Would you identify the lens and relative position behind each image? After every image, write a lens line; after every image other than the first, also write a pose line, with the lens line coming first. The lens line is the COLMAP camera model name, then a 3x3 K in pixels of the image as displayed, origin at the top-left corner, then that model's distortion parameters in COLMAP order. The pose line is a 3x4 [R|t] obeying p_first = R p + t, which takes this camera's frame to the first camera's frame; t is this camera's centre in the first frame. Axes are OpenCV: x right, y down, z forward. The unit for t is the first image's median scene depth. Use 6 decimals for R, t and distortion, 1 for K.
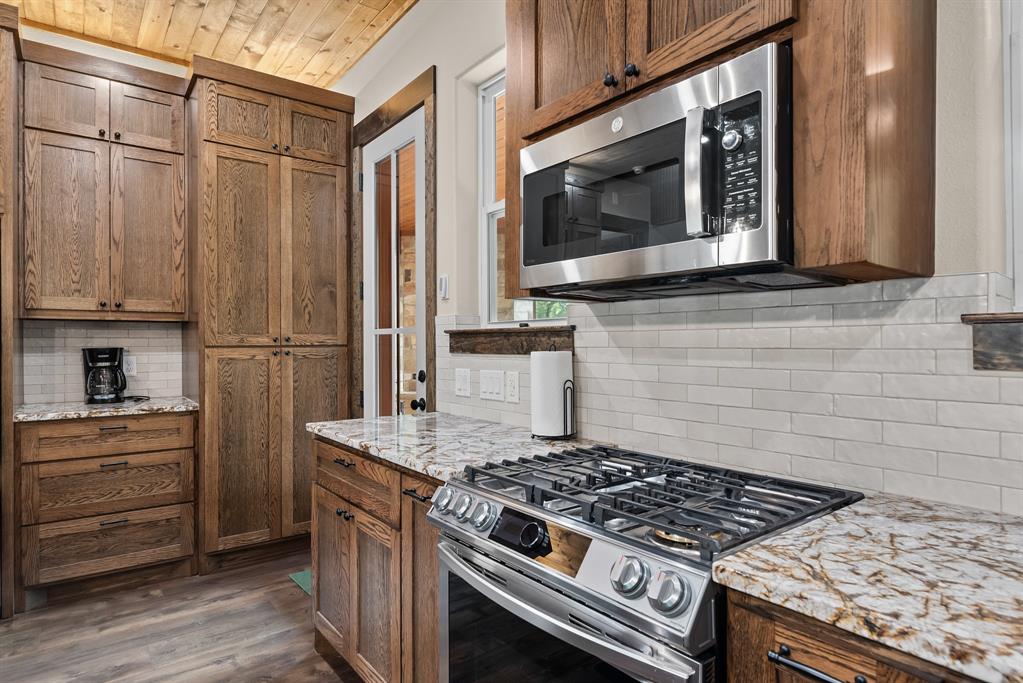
lens RADIAL K [[572.8, 0, 512.4], [0, 572.8, 345.6], [0, 0, 1]] dist [-0.000267, 0.000094]
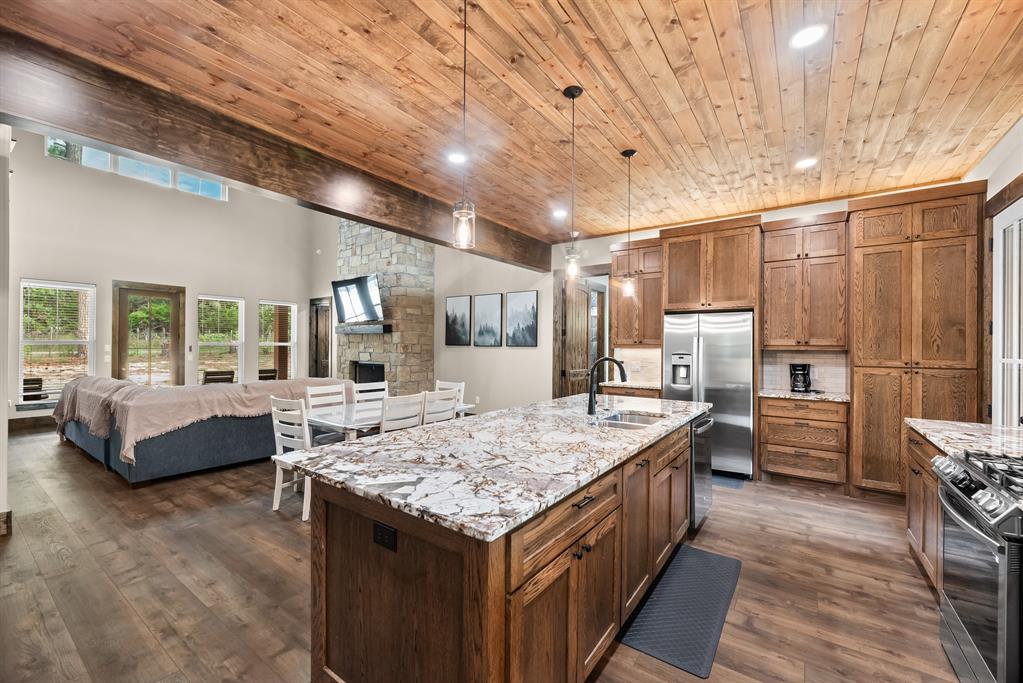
lens RADIAL K [[416.8, 0, 511.5], [0, 416.8, 341.5], [0, 0, 1]] dist [-0.001378, -0.000107]
pose [[0.293452, -0.004555, -0.955963, 0.354608], [-0.011349, 0.999902, -0.008248, -0.049337], [0.955906, 0.013270, 0.293372, -0.355165]]
